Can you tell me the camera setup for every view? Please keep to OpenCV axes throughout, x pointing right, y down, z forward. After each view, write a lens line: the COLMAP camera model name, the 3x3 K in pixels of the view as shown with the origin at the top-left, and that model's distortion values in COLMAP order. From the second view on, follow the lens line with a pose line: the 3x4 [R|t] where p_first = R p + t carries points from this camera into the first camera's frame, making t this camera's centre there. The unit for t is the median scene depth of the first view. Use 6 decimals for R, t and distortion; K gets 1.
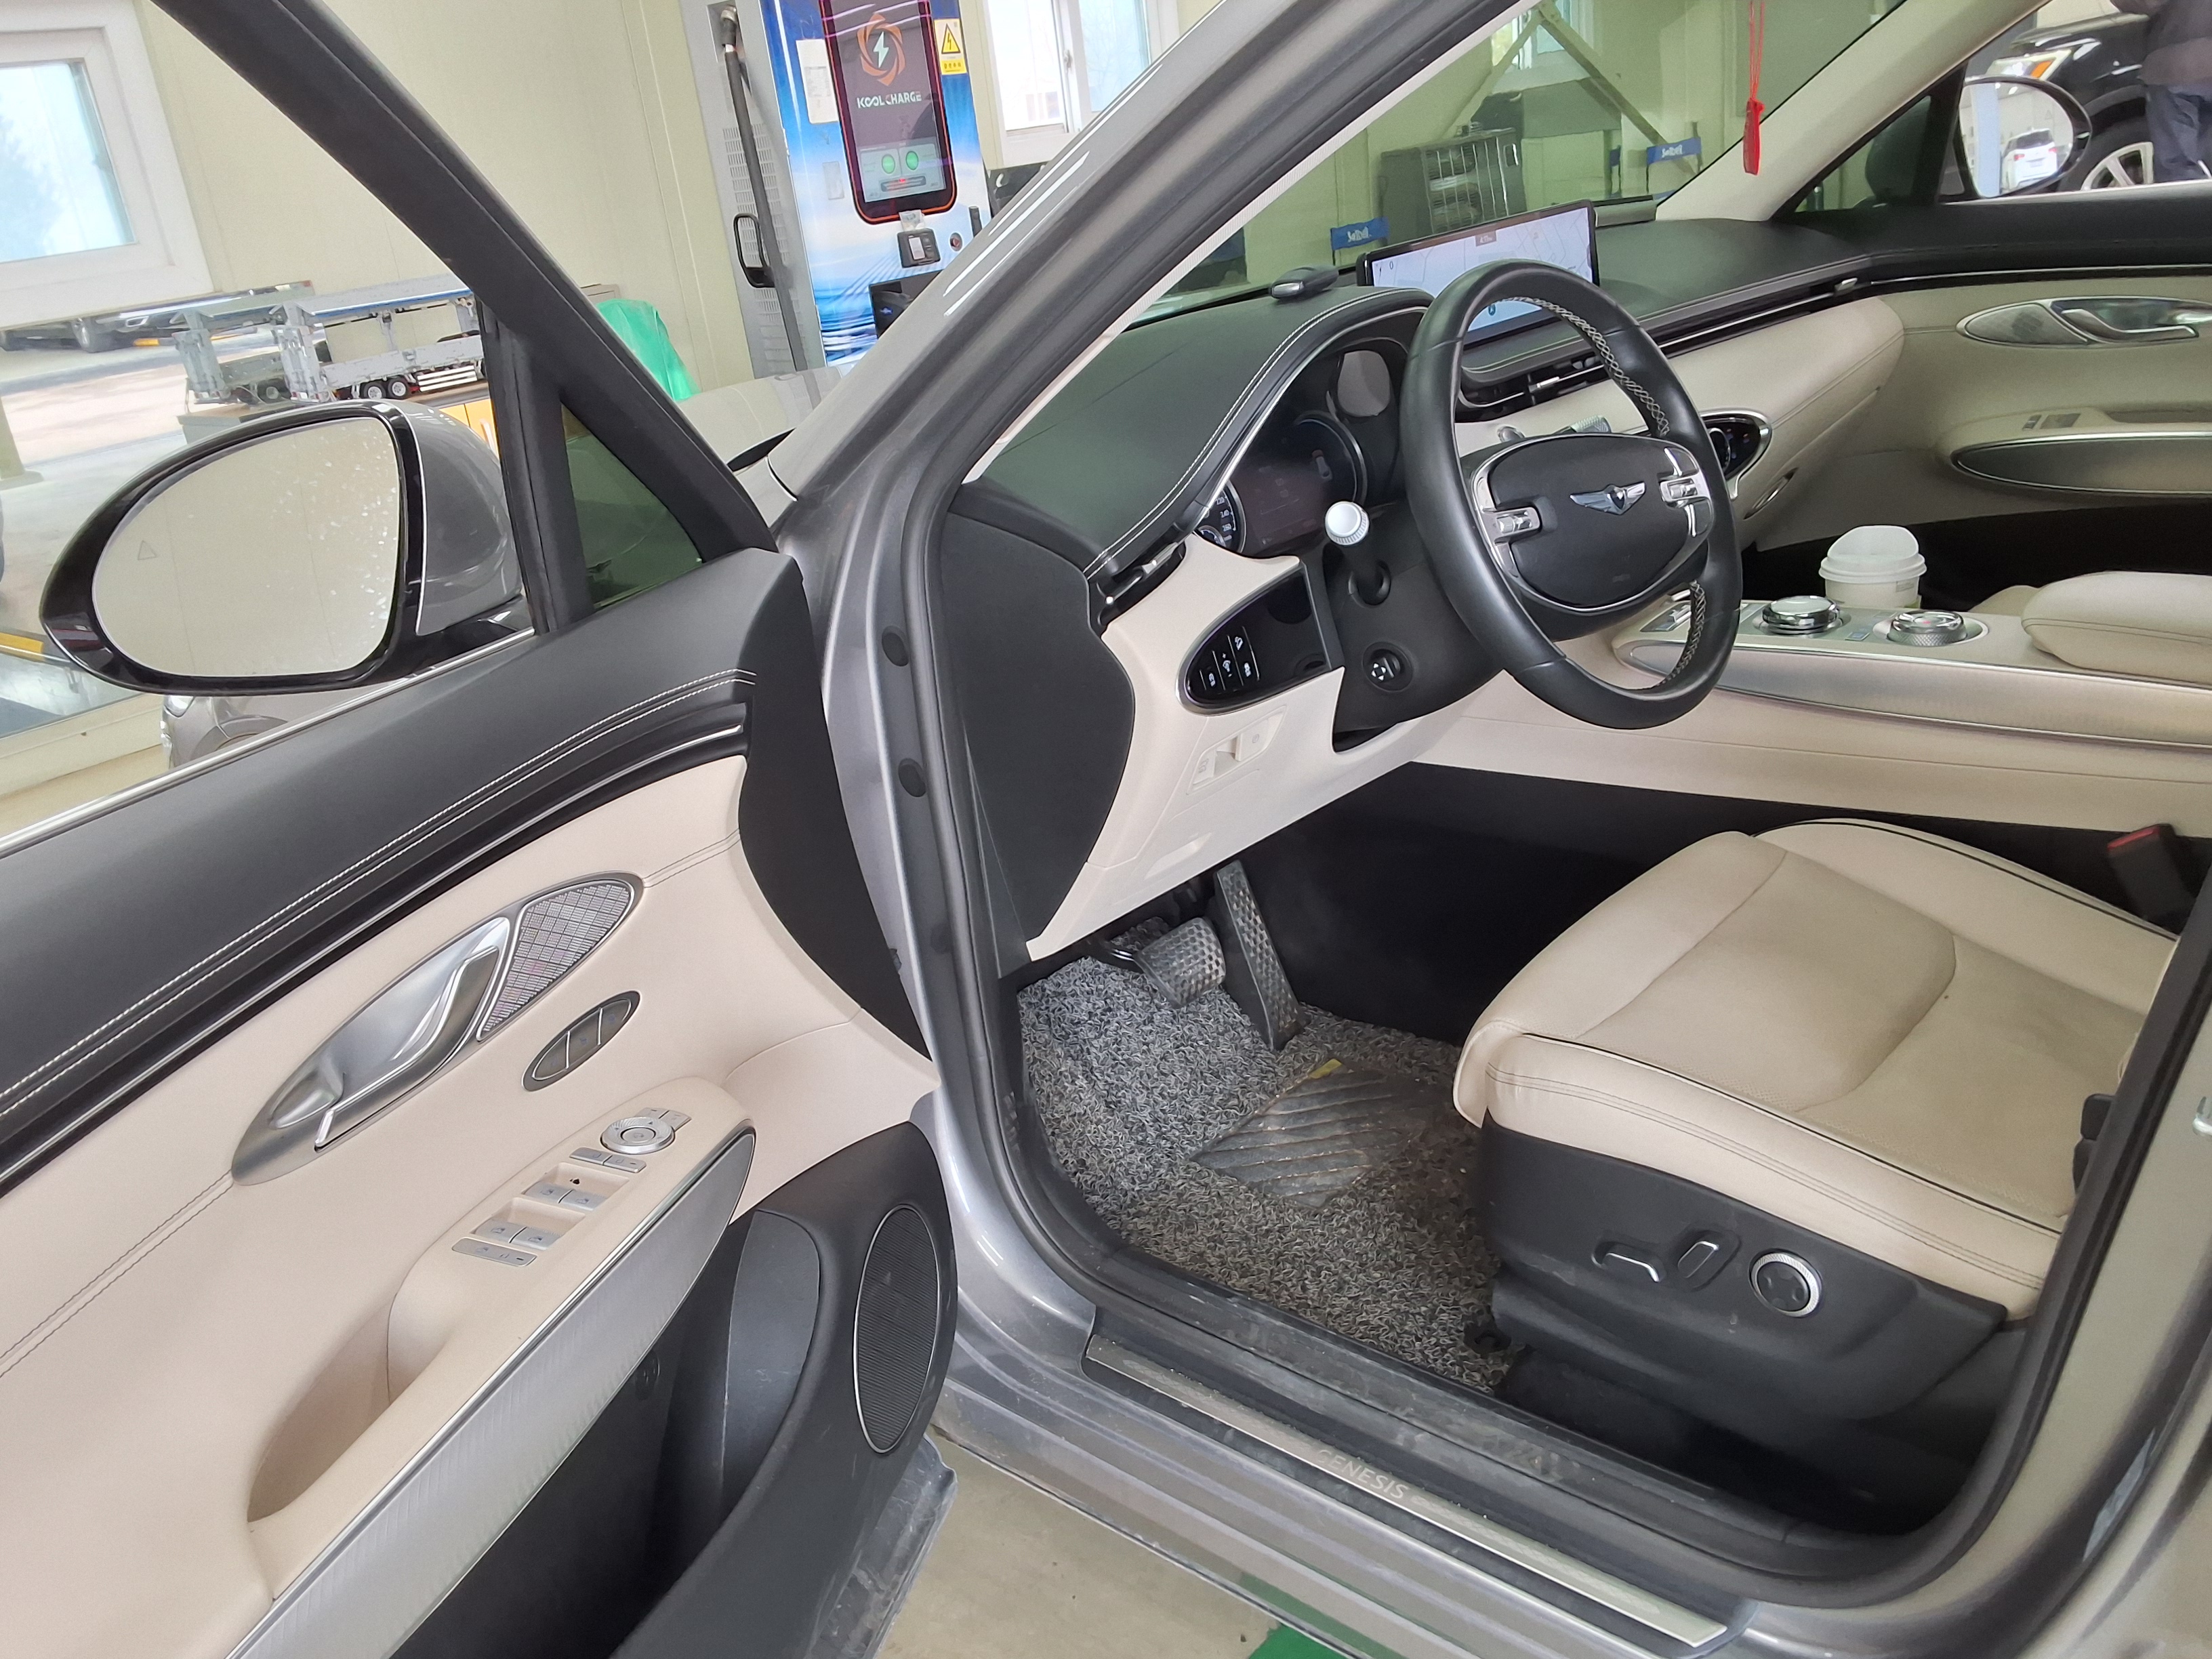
lens RADIAL K [[1762.4, 0, 1097.4], [0, 1762.4, 825.9], [0, 0, 1]] dist [0.117007, -0.188483]
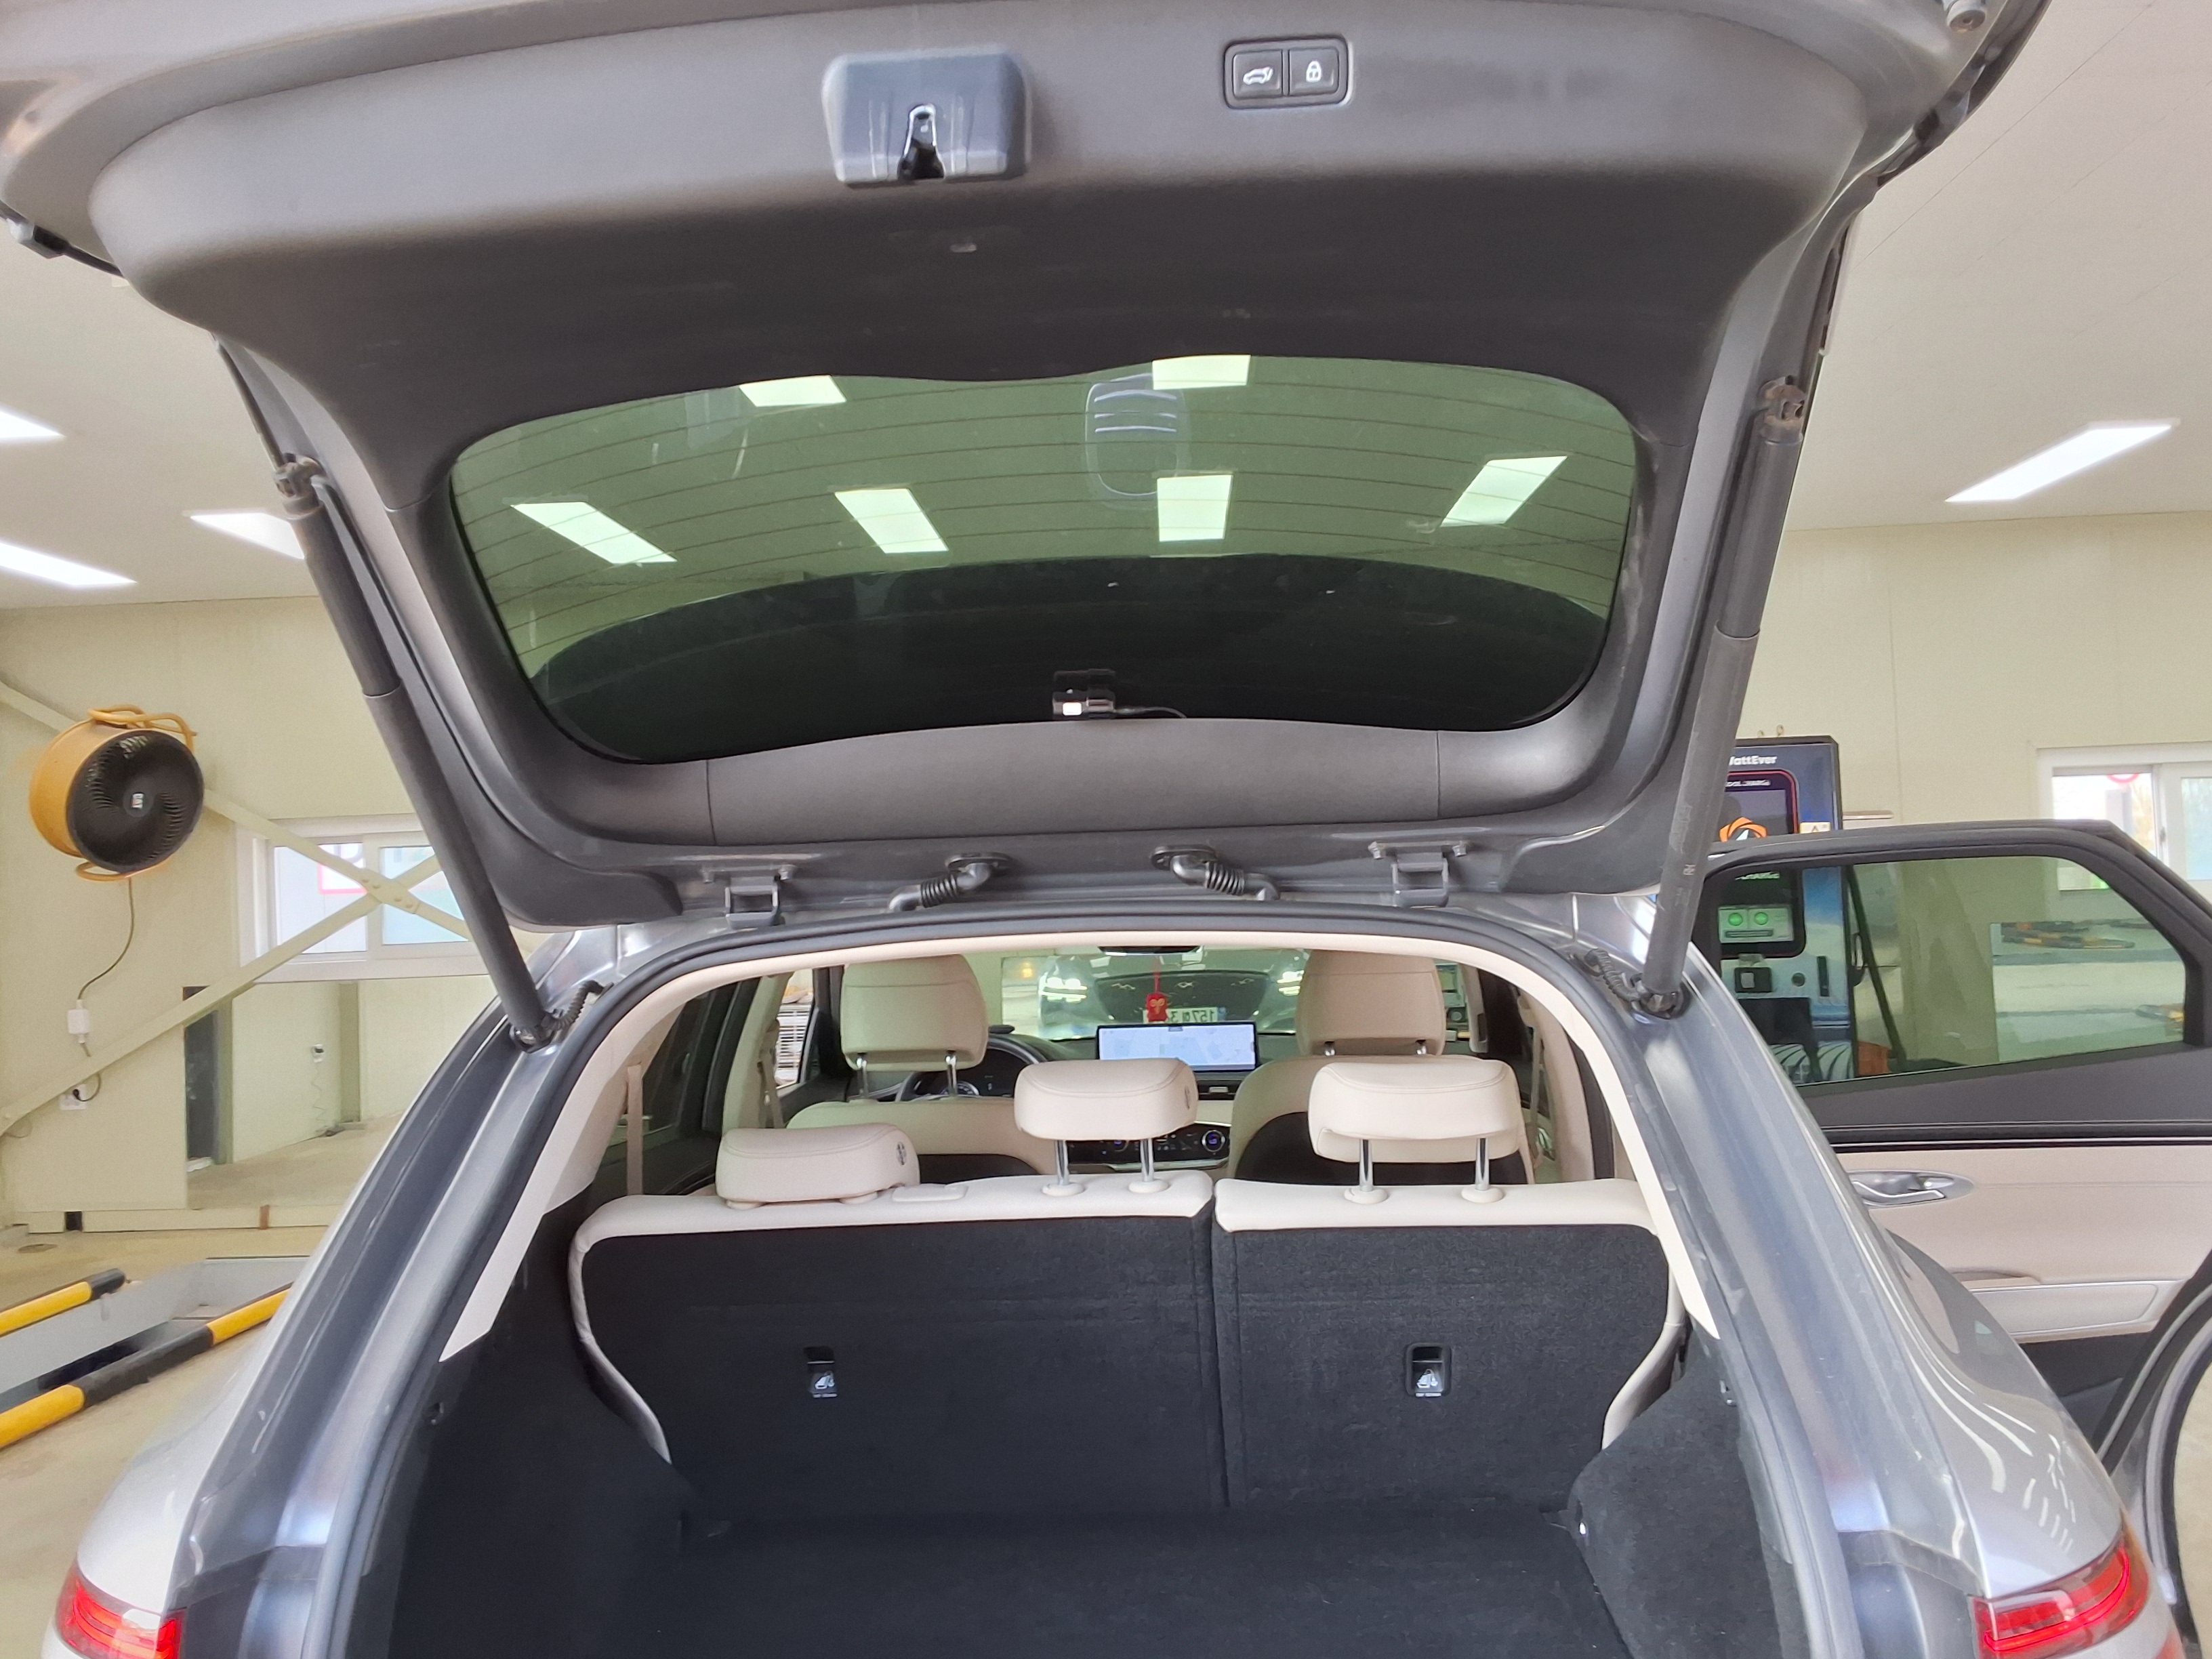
lens RADIAL K [[1762.4, 0, 1097.4], [0, 1762.4, 825.9], [0, 0, 1]] dist [0.117007, -0.188483]
pose [[0.619200, 0.077600, -0.781389, 0.658522], [-0.329557, 0.928905, -0.168902, -0.054341], [0.712730, 0.362097, 0.600752, -0.179647]]
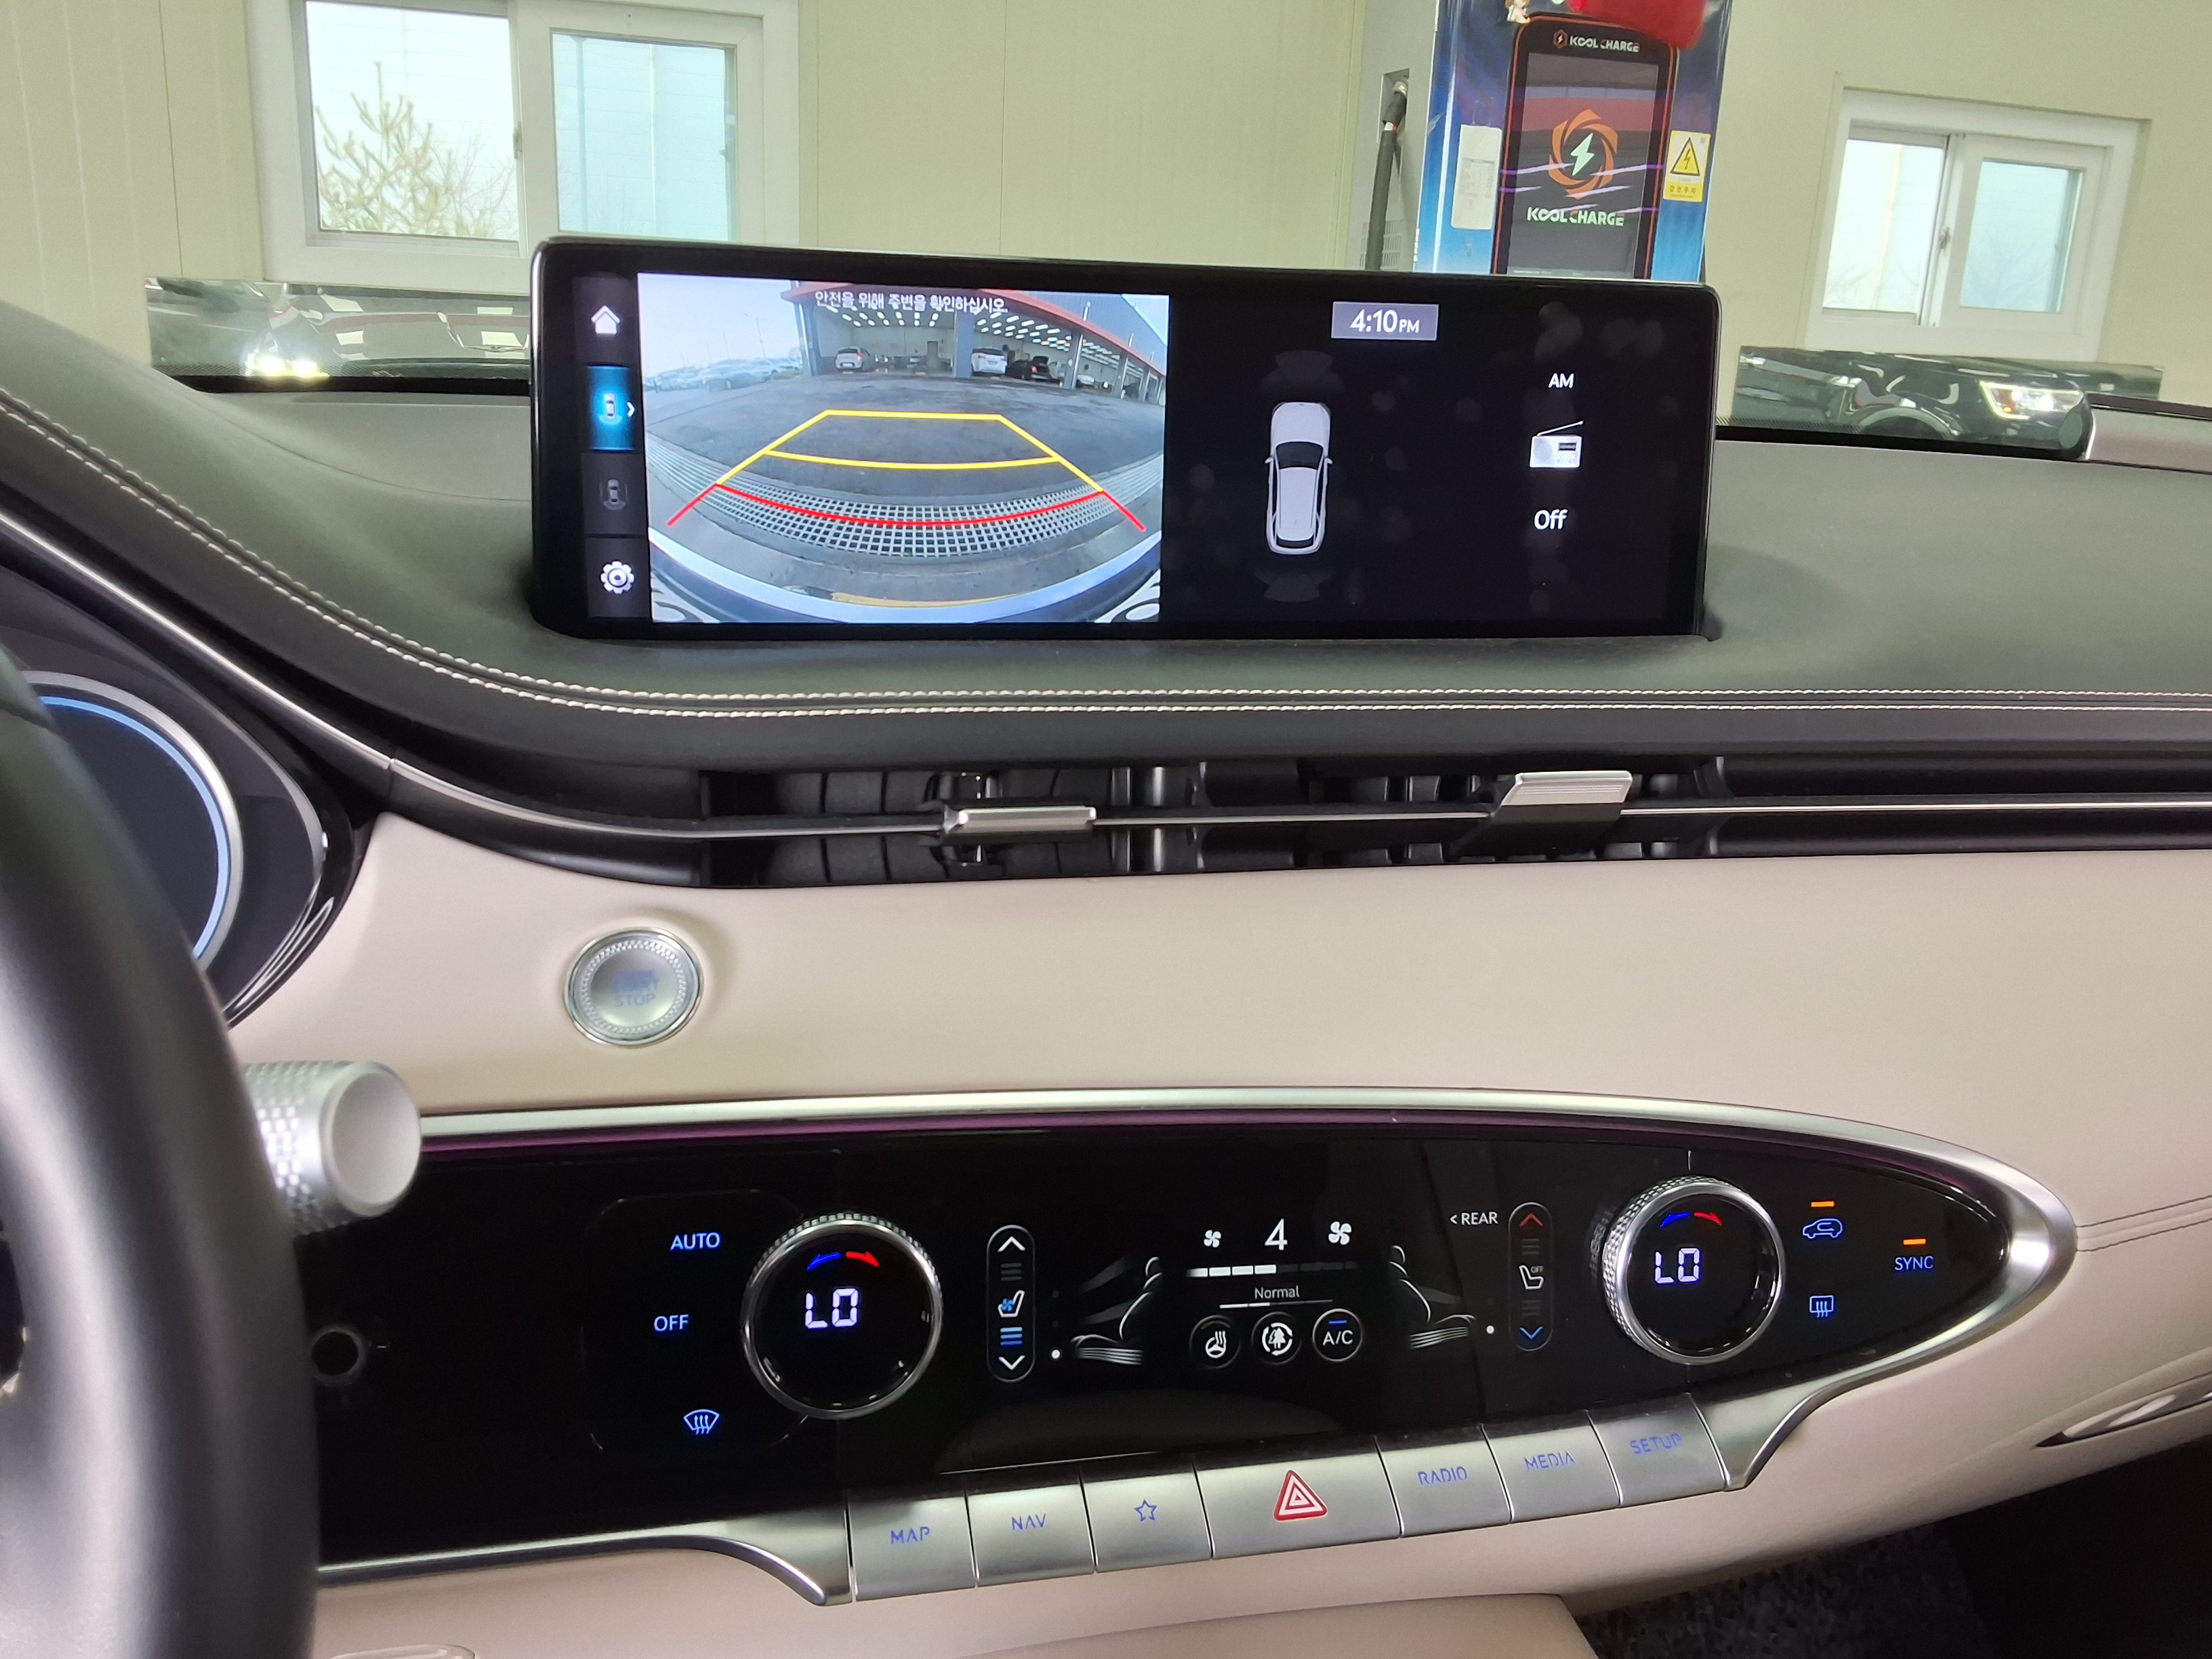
lens RADIAL K [[1762.4, 0, 1097.4], [0, 1762.4, 825.9], [0, 0, 1]] dist [0.117007, -0.188483]
pose [[0.854013, 0.291109, -0.431182, 0.126227], [-0.325450, 0.945539, -0.006225, -0.083276], [0.405887, 0.145644, 0.902244, 0.255251]]
